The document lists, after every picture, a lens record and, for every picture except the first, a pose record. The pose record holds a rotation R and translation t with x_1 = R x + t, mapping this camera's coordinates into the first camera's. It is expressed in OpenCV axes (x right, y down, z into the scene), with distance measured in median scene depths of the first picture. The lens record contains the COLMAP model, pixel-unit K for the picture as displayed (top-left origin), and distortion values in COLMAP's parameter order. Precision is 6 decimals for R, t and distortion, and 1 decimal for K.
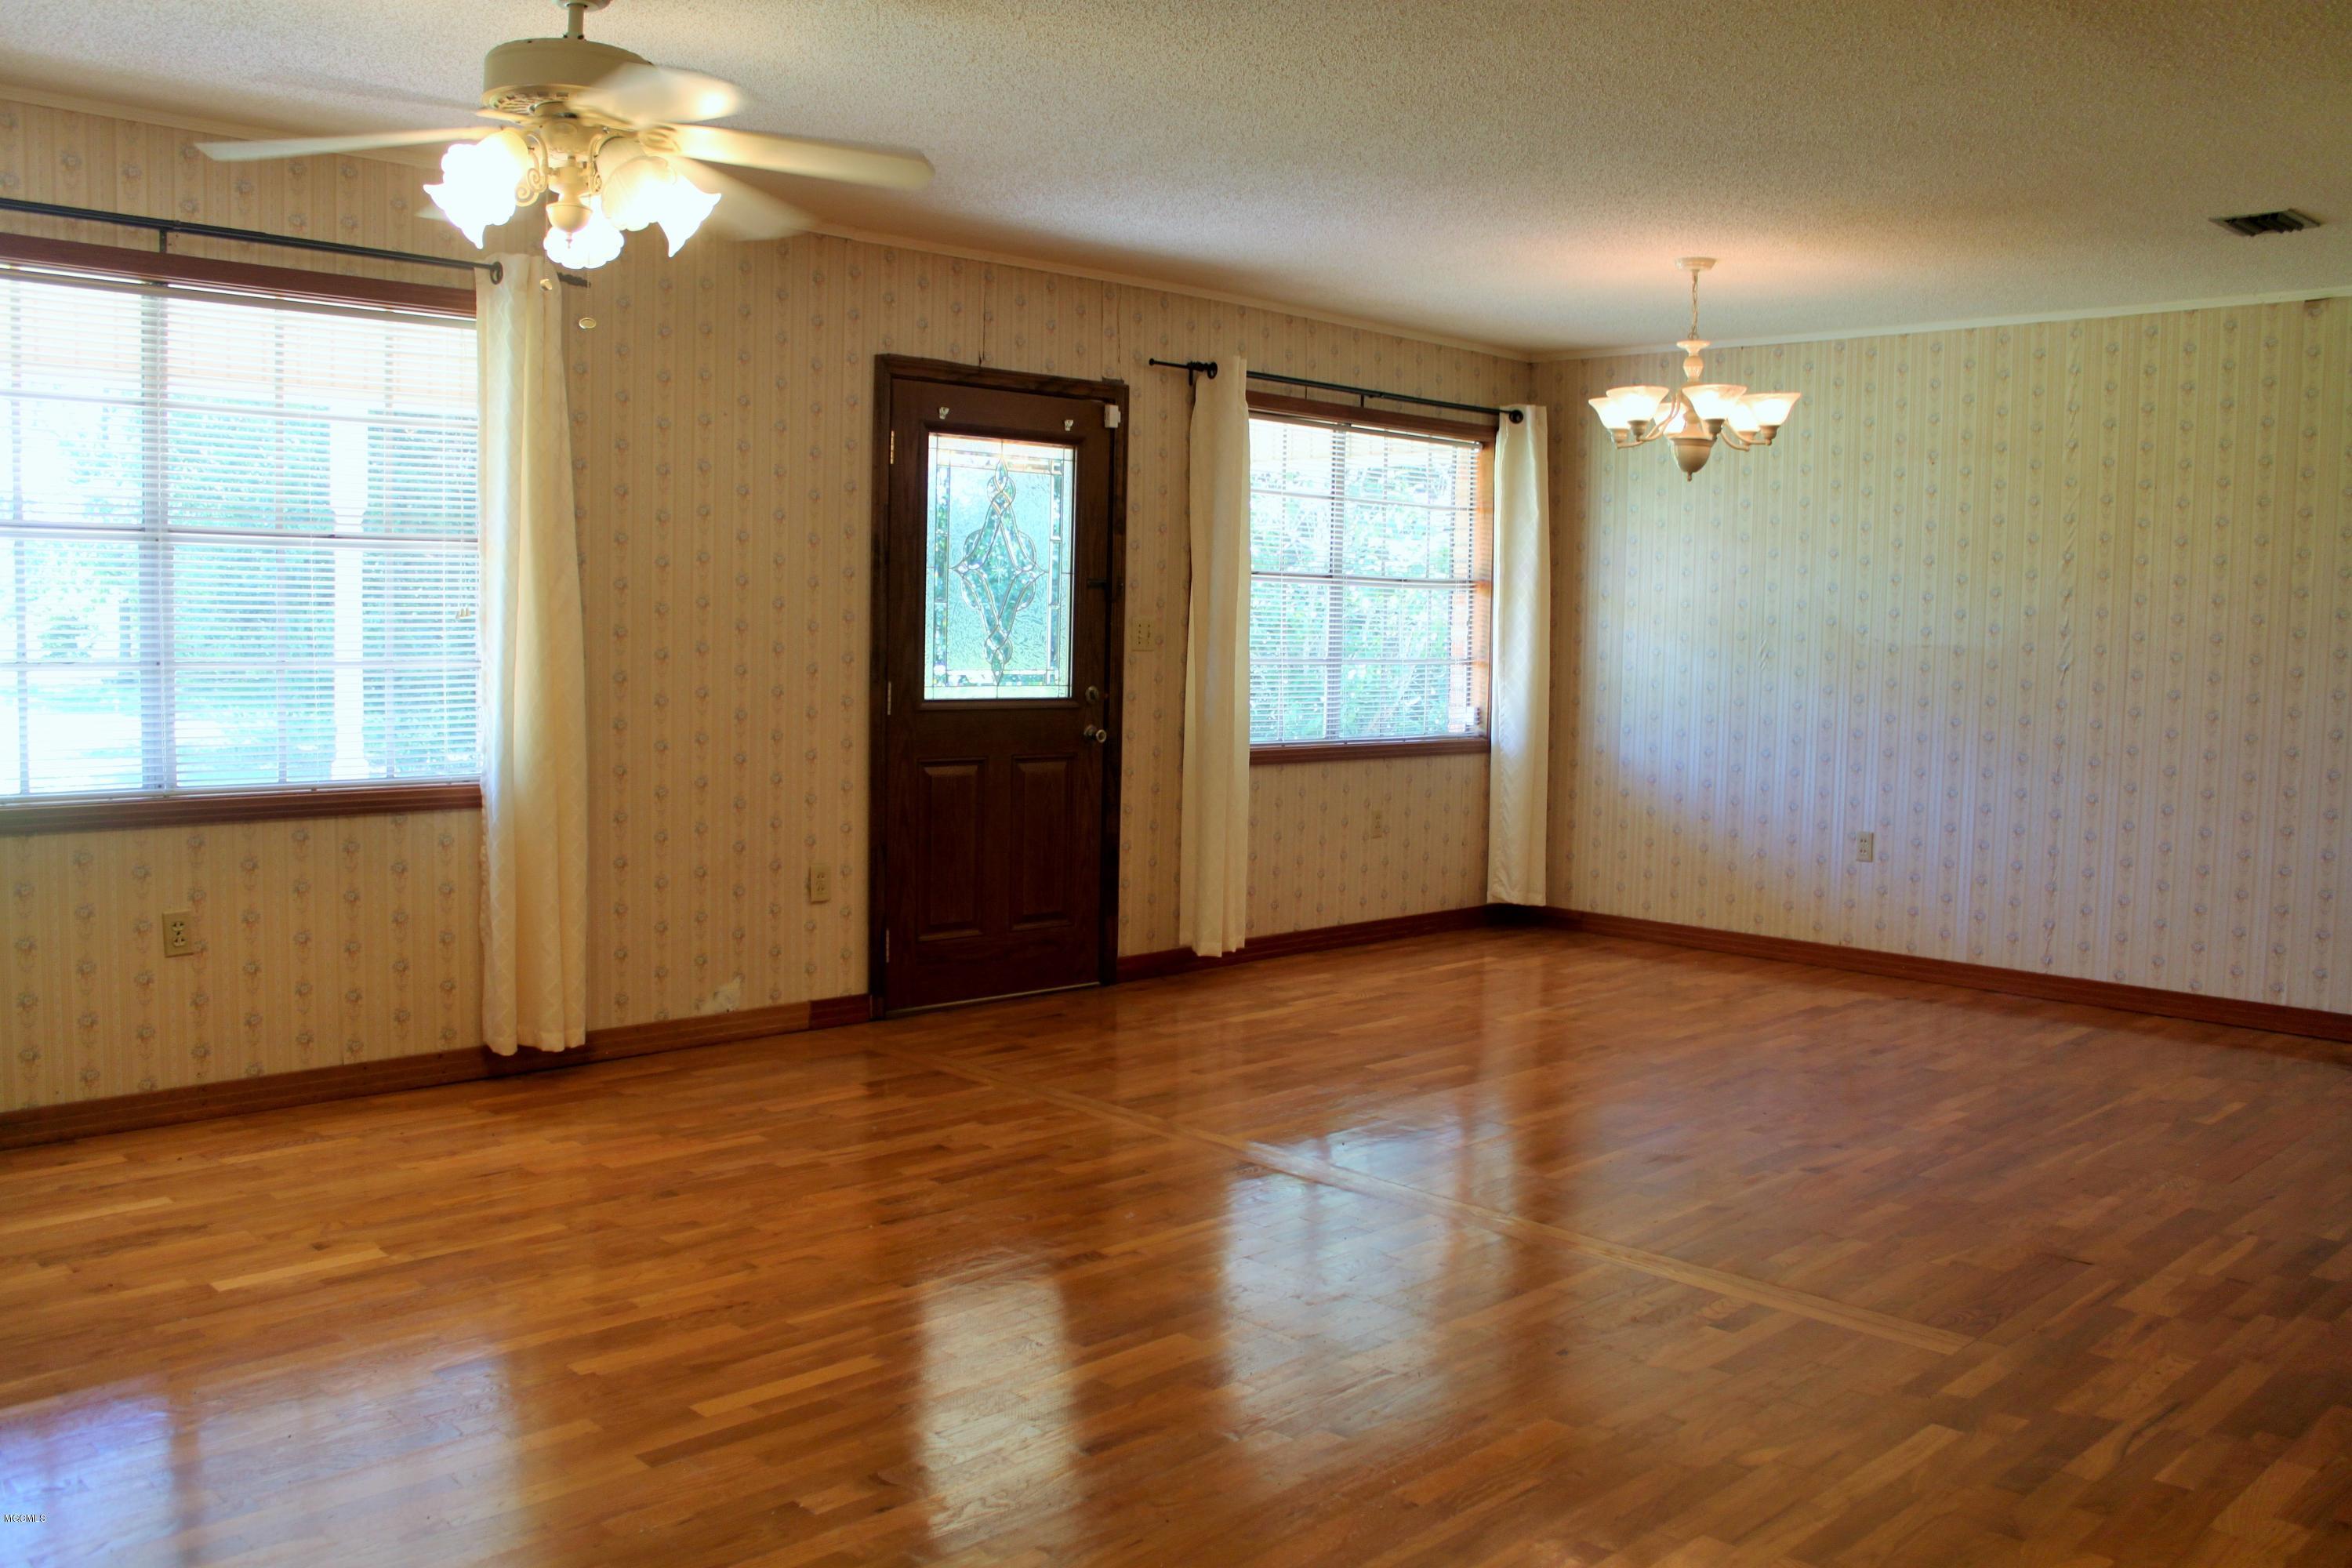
lens RADIAL K [[1937.5, 0, 1164.8], [0, 1937.5, 776.1], [0, 0, 1]] dist [-0.152433, 0.124135]
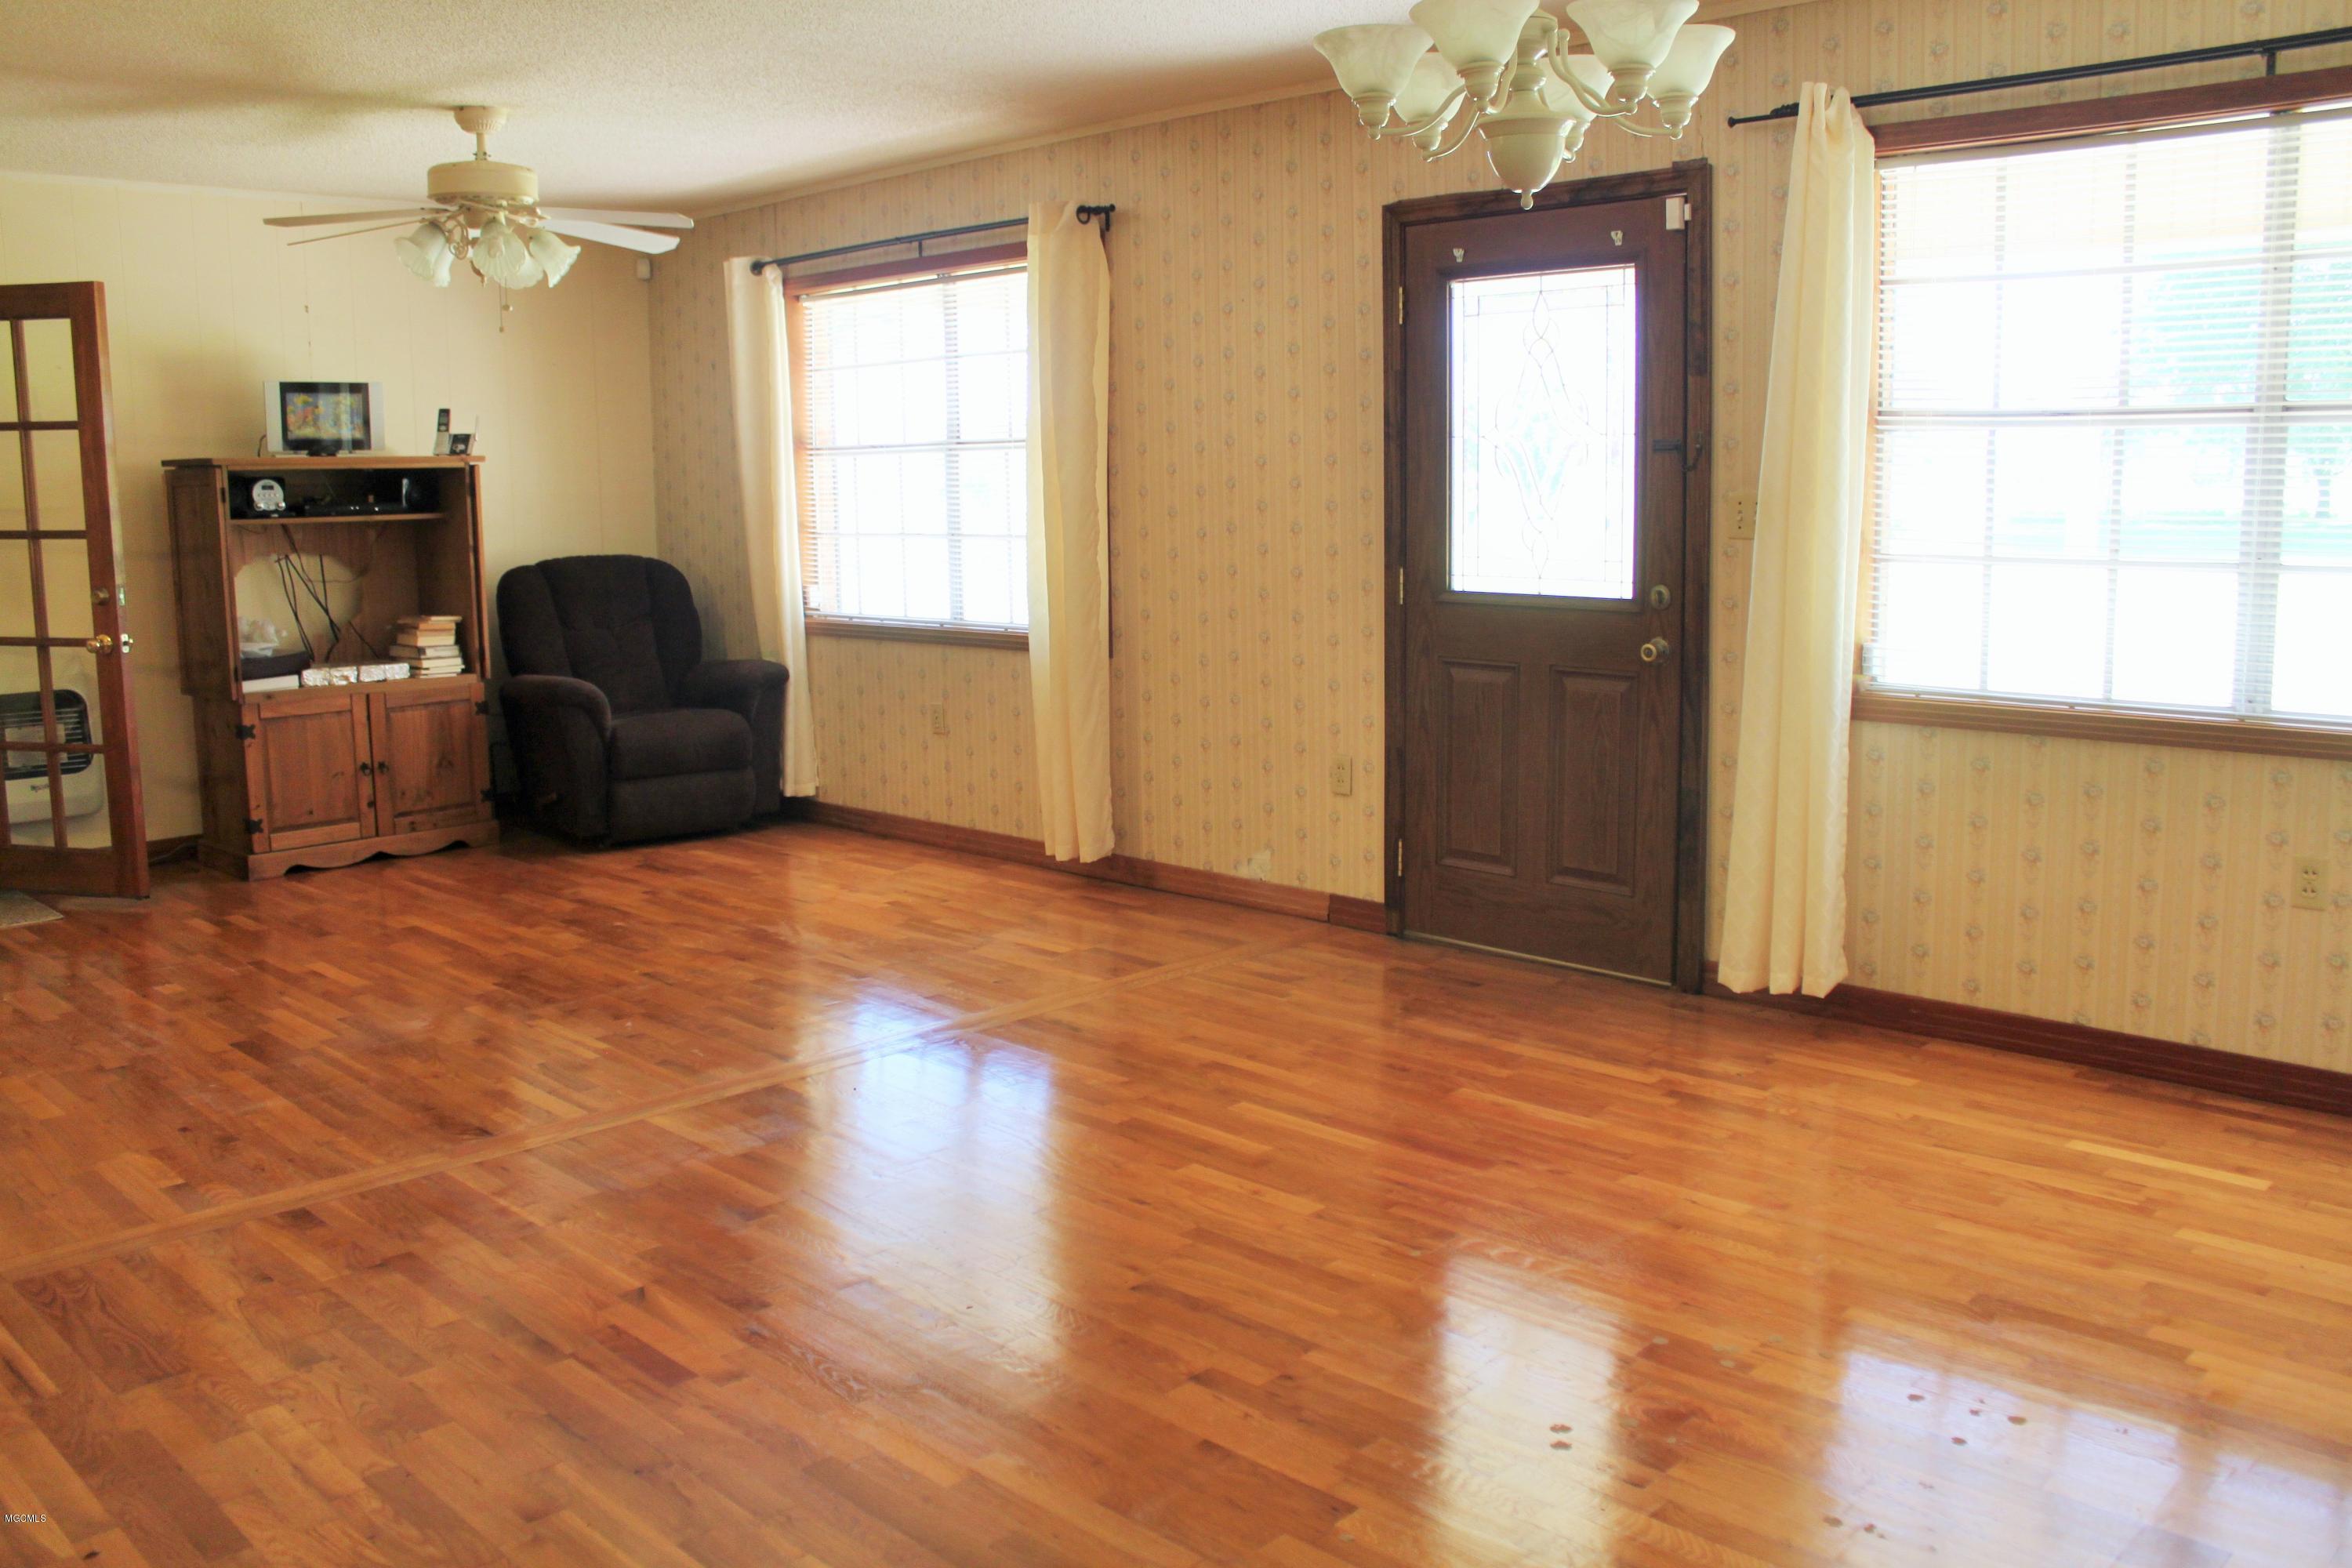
lens RADIAL K [[1937.5, 0, 1164.8], [0, 1937.5, 776.1], [0, 0, 1]] dist [-0.152433, 0.124135]
pose [[0.022712, 0.128402, -0.991462, 0.749432], [-0.071439, 0.989391, 0.126497, -0.057535], [0.997186, 0.067956, 0.031644, 0.854856]]
